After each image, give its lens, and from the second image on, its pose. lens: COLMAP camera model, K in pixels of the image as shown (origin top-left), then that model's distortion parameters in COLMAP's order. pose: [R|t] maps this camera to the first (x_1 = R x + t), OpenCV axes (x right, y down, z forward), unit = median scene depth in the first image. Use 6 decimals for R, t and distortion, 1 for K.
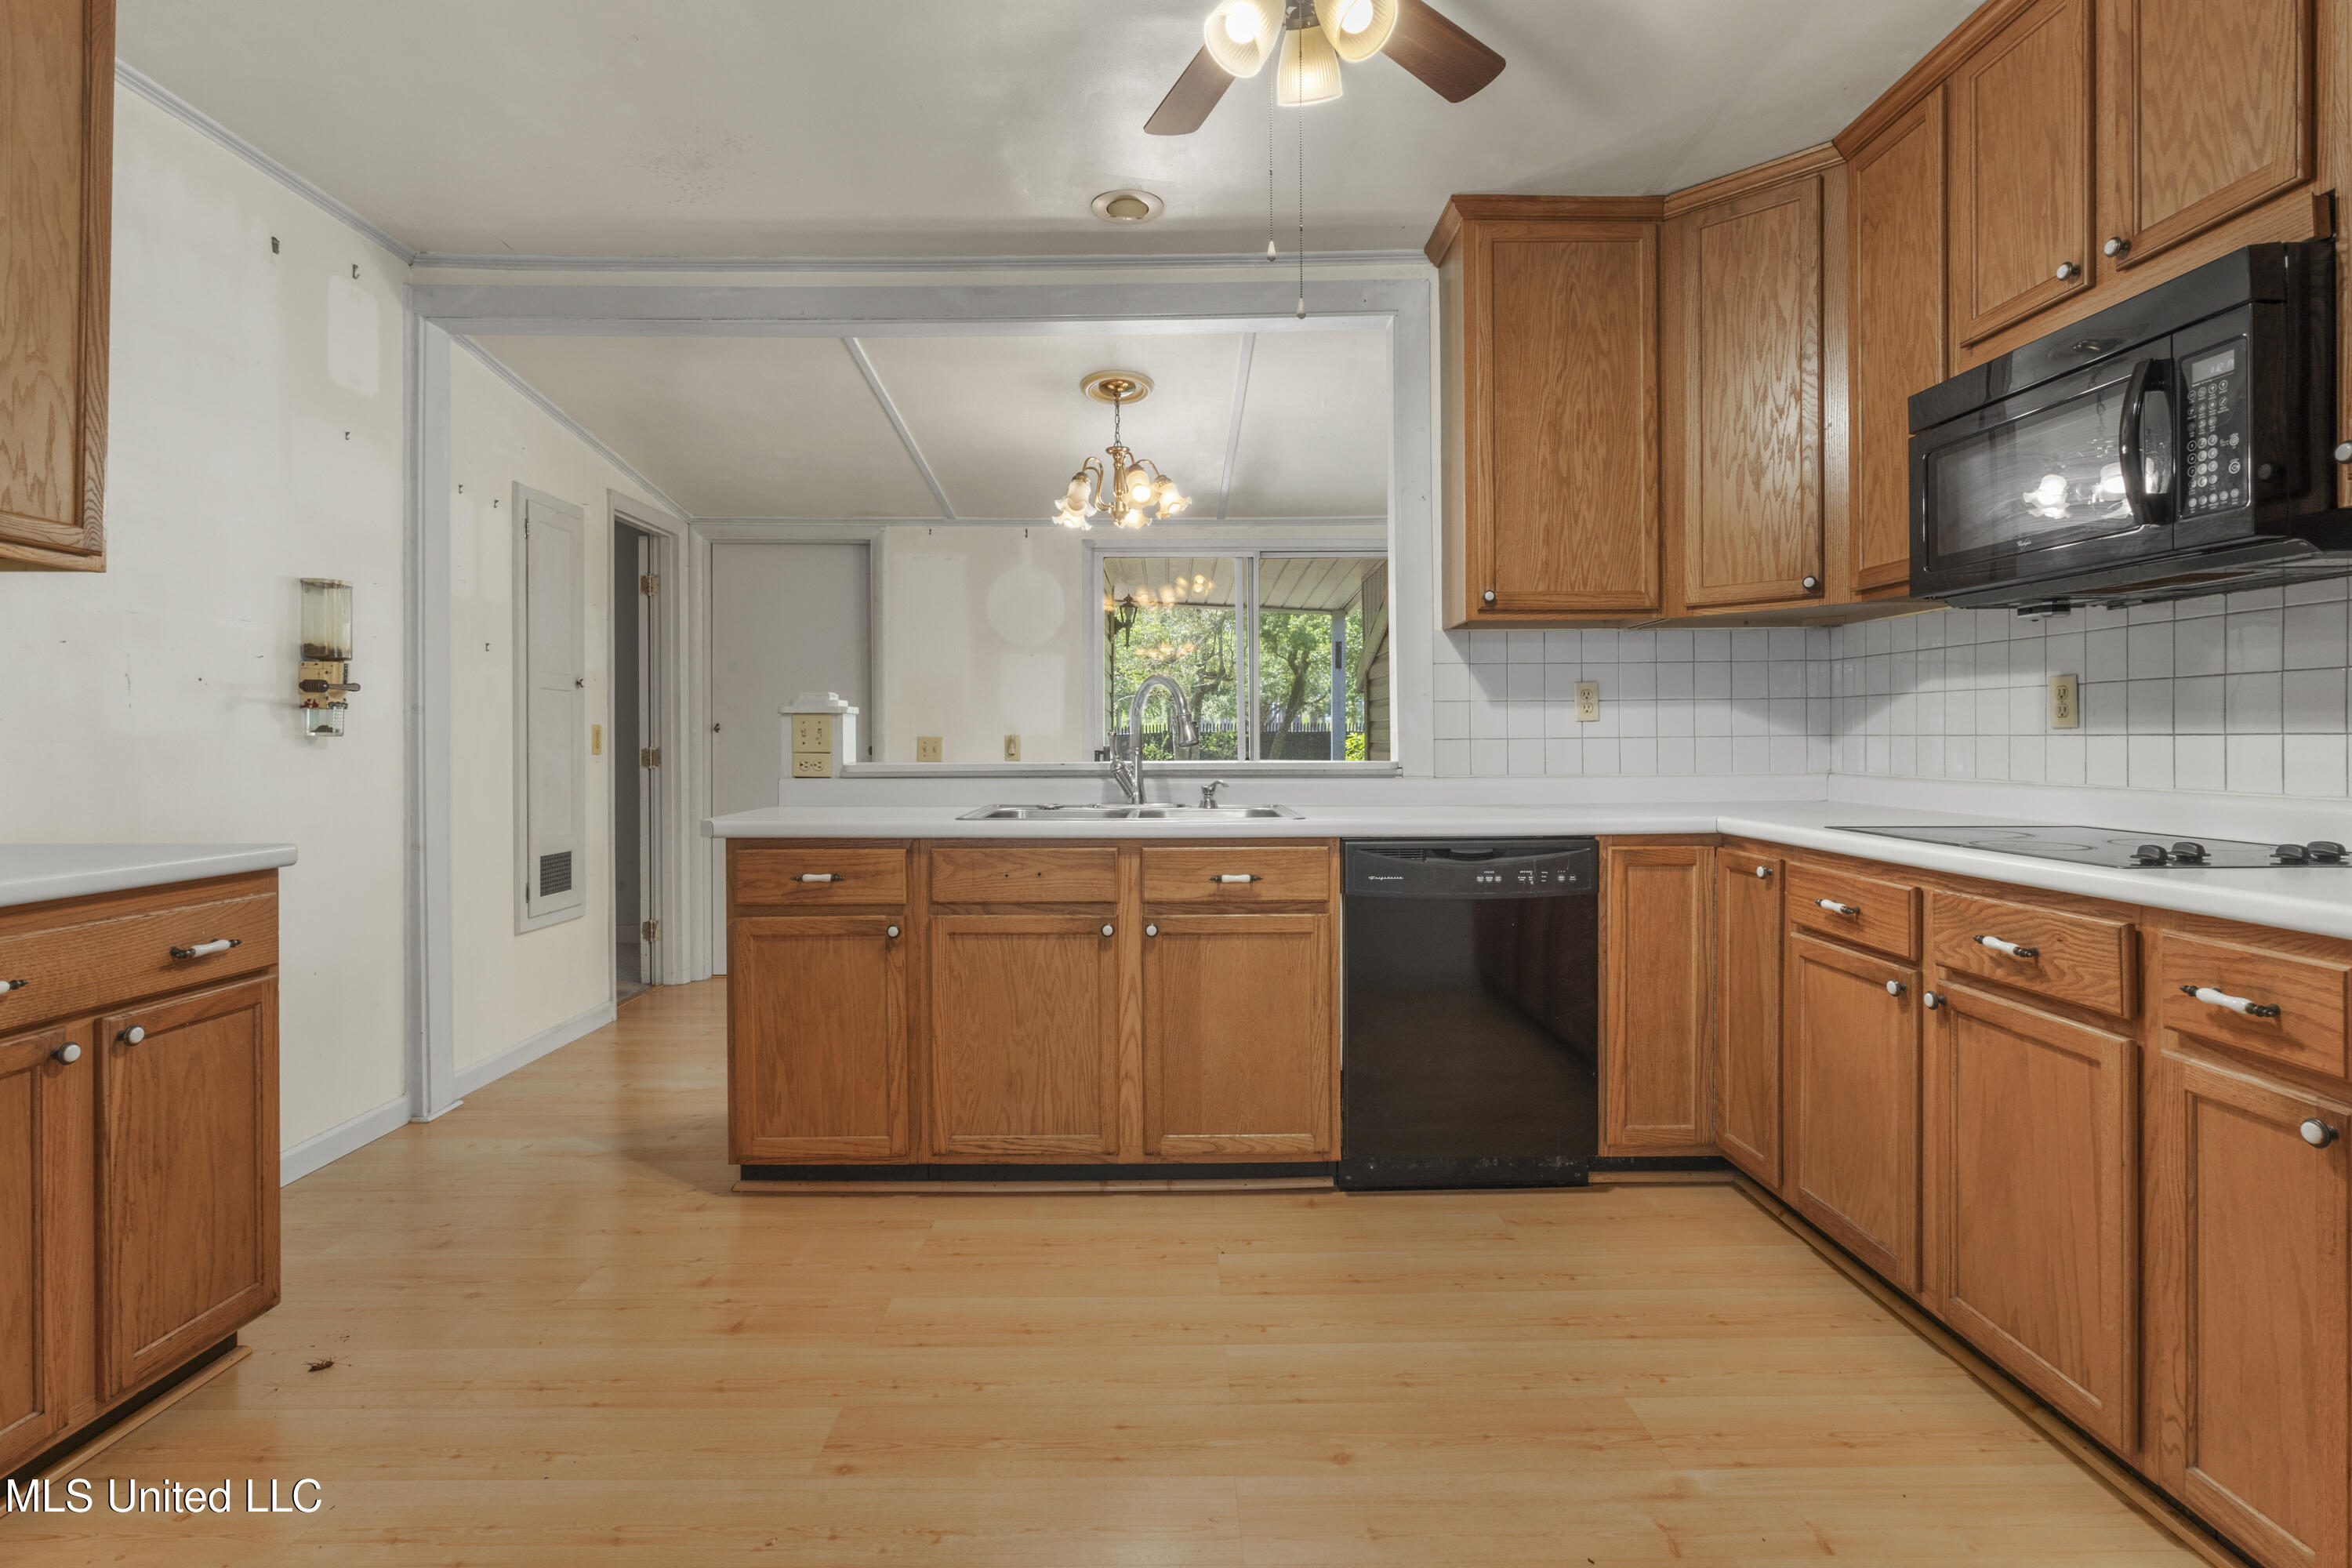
lens RADIAL K [[1170.0, 0, 1176.7], [0, 1170.0, 744.1], [0, 0, 1]] dist [-0.002961, -0.000271]
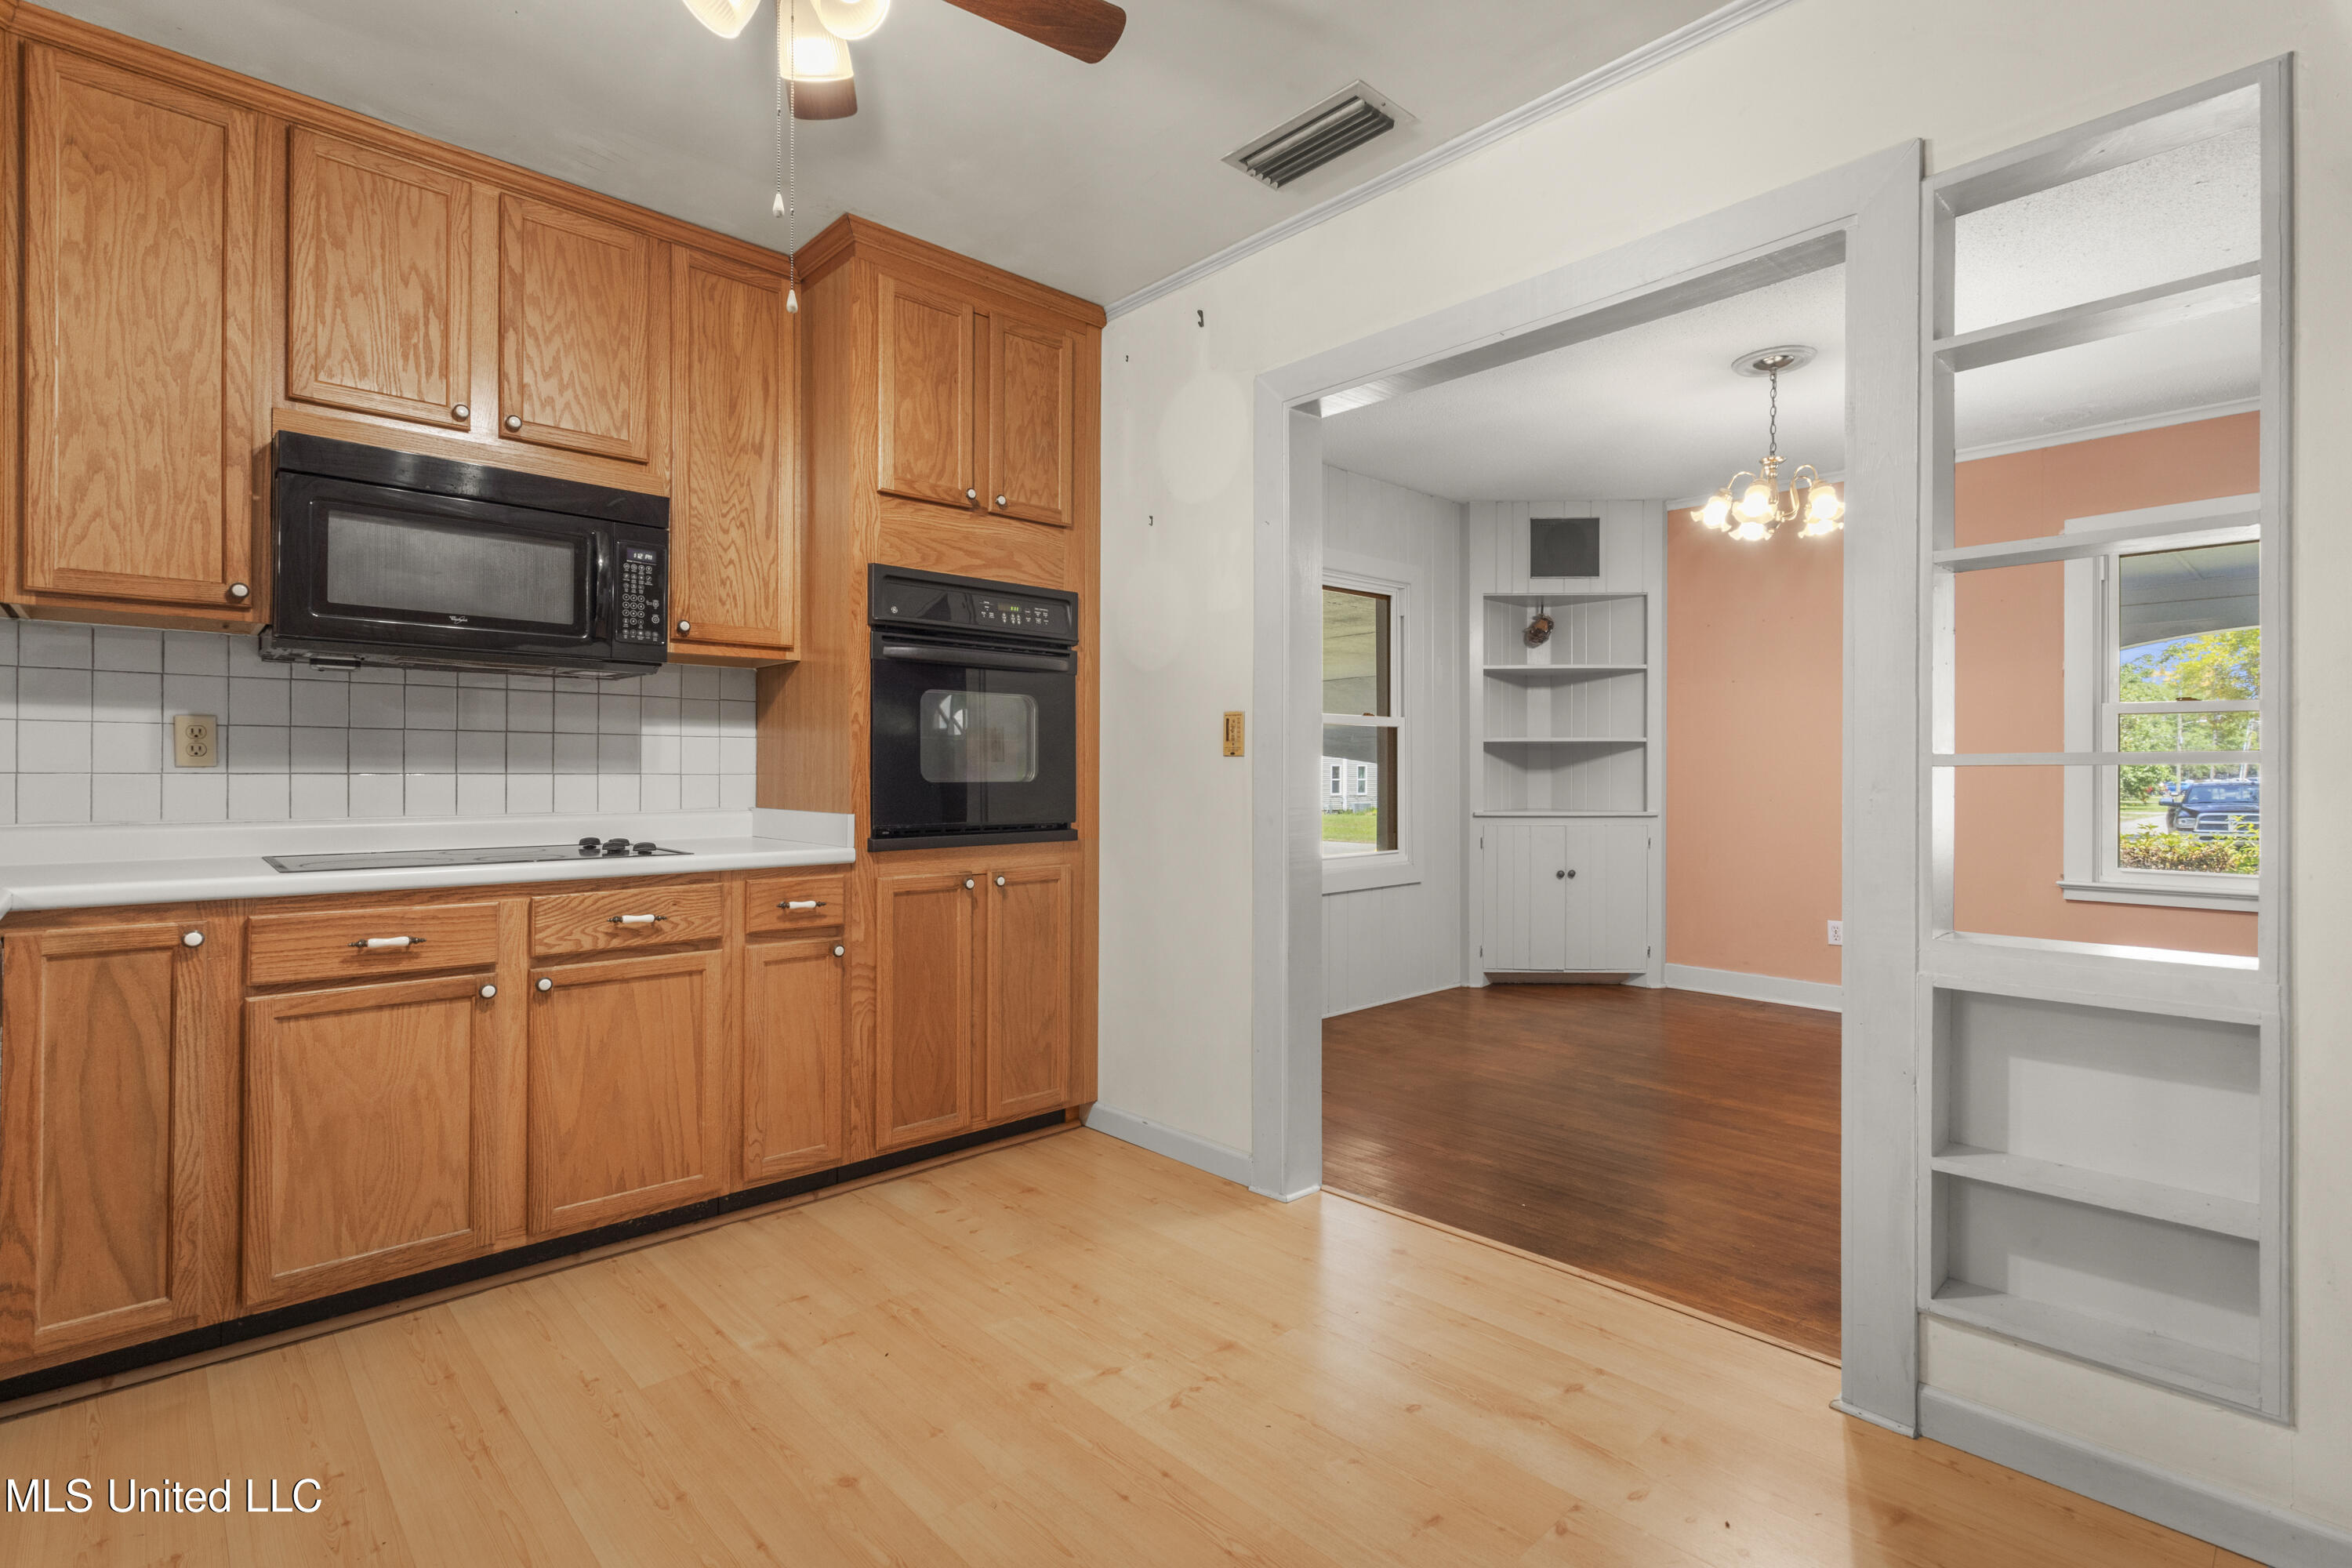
lens RADIAL K [[1108.3, 0, 1171.8], [0, 1108.3, 770.0], [0, 0, 1]] dist [0.000331, 0.002431]
pose [[-0.673350, 0.004448, 0.739311, -0.713523], [0.003559, 0.999990, -0.002775, -0.006365], [-0.739315, 0.000762, -0.673359, 1.342145]]
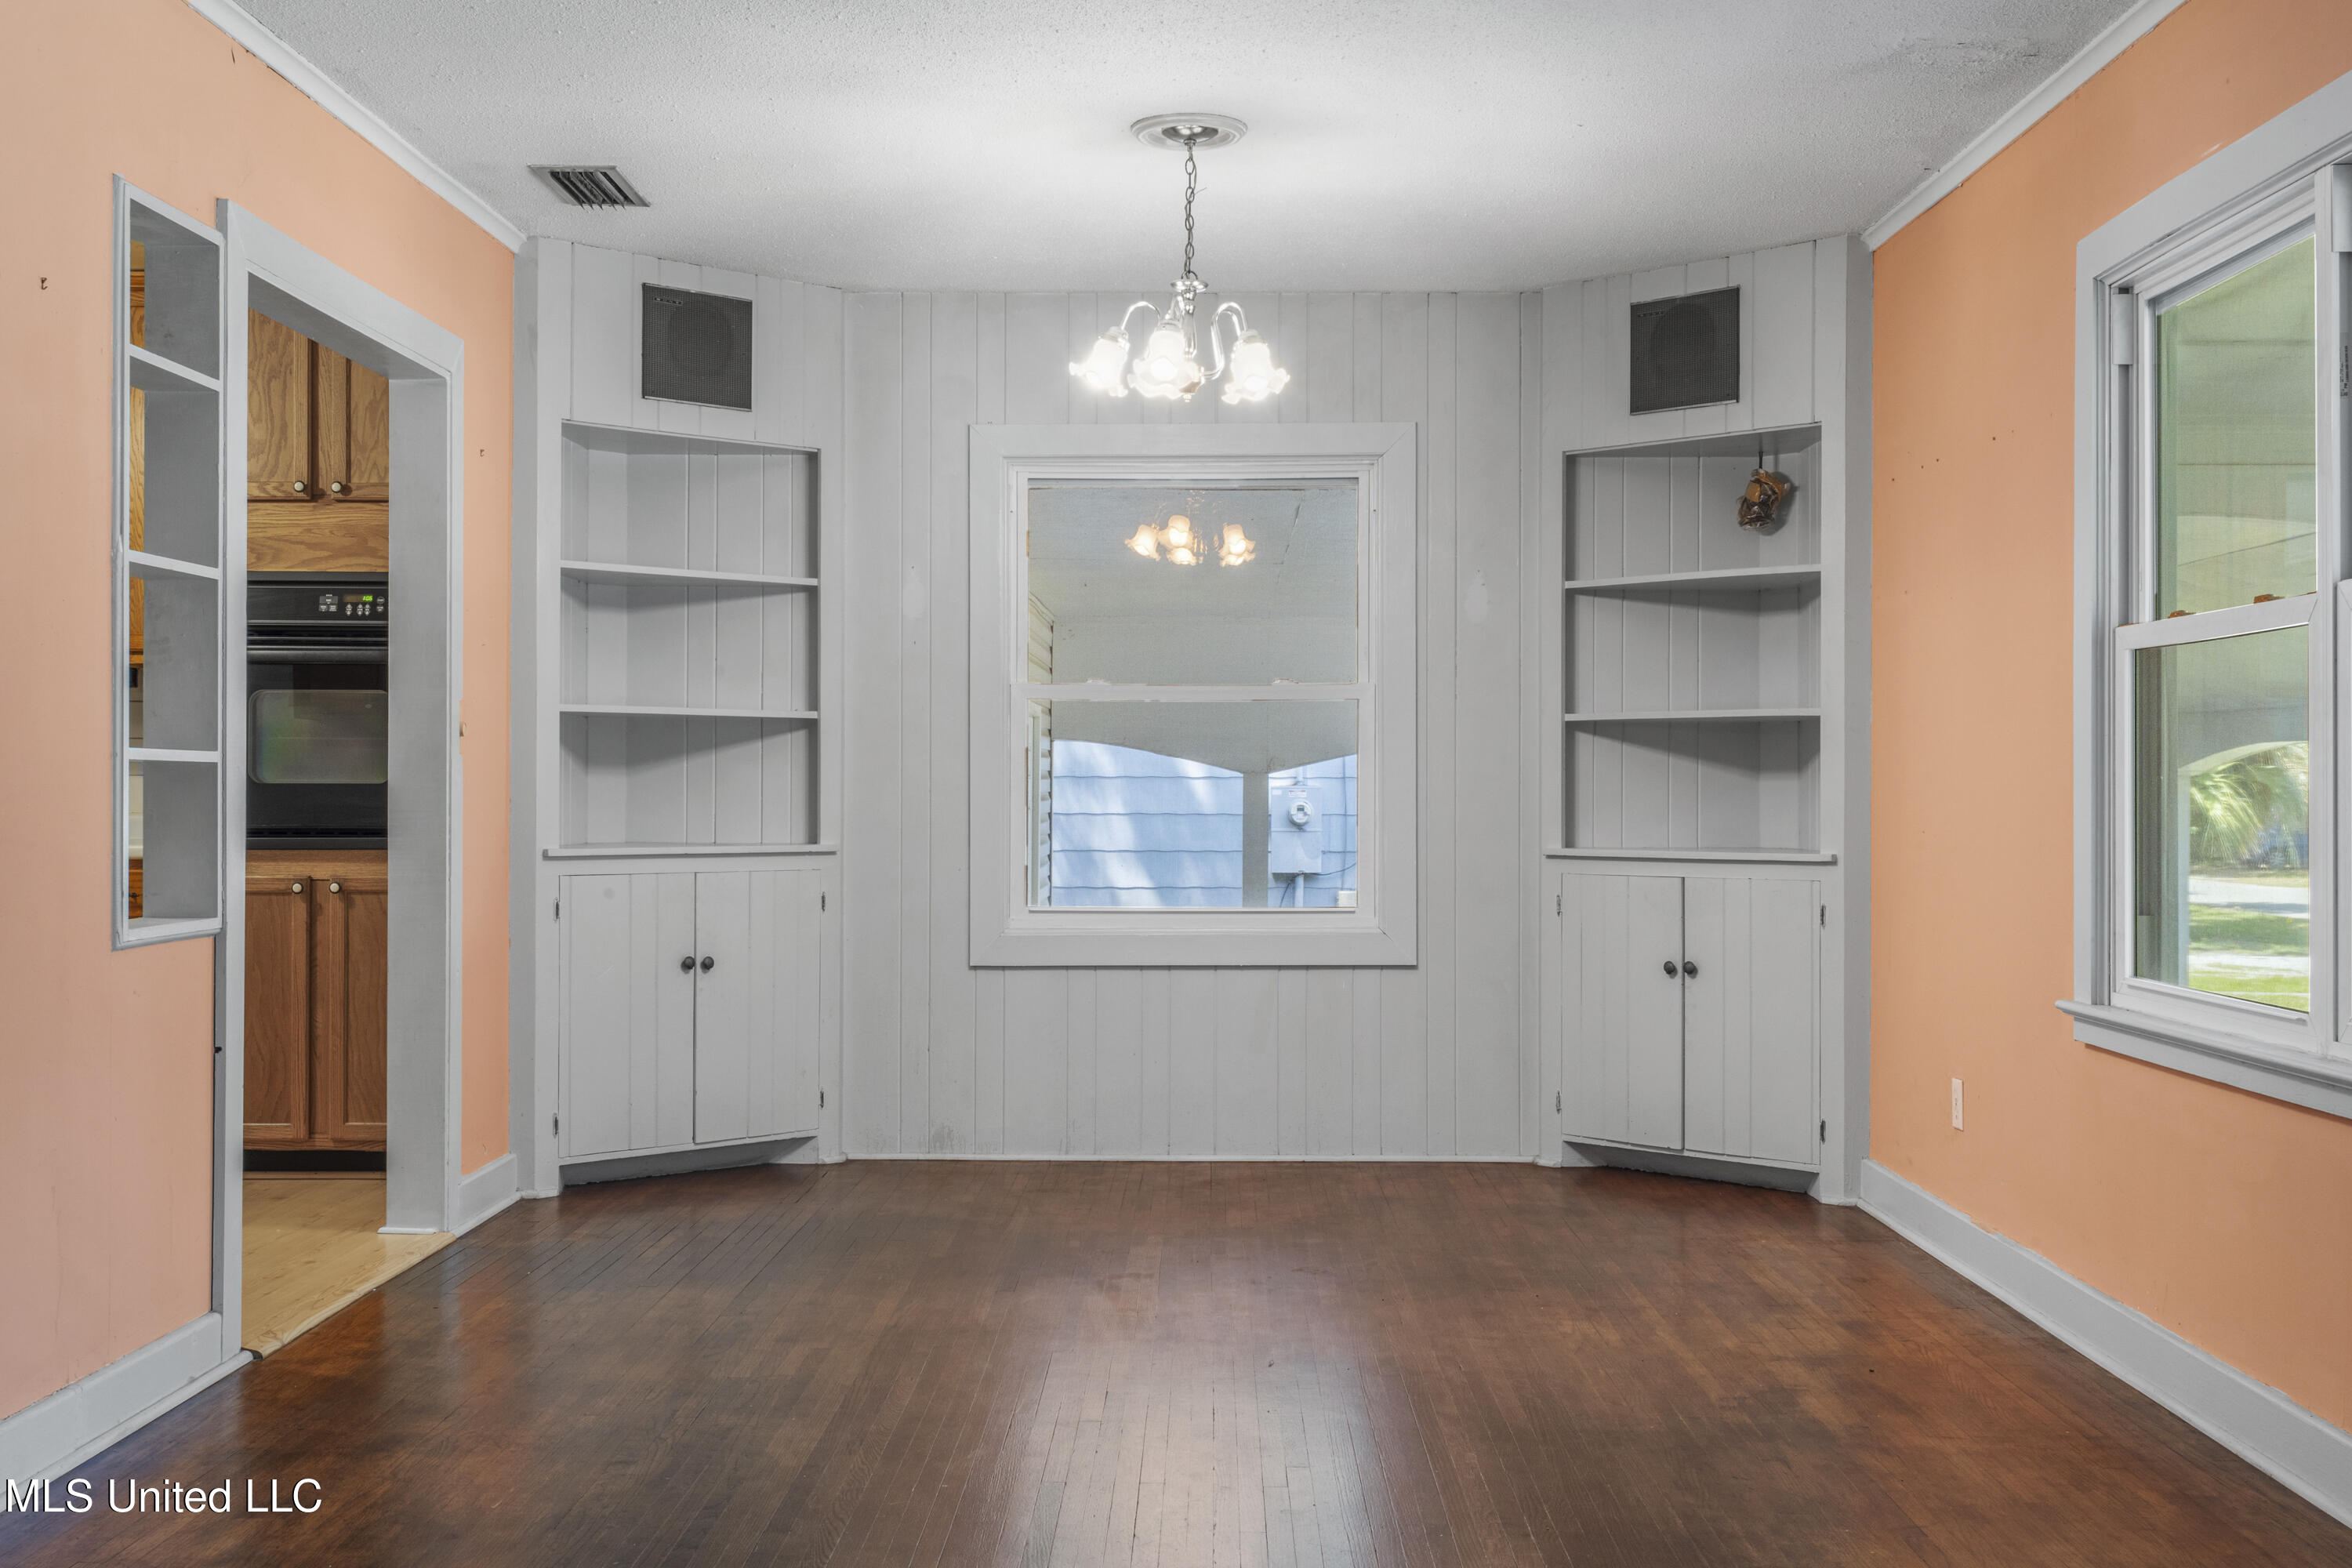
lens RADIAL K [[2582.6, 0, 1178.1], [0, 2582.6, 780.8], [0, 0, 1]] dist [0.002478, 0.000000]
pose [[0.015776, 0.004005, 0.999868, -2.936360], [-0.000361, 0.999992, -0.004000, 0.016106], [-0.999875, -0.000298, 0.015777, -0.809116]]
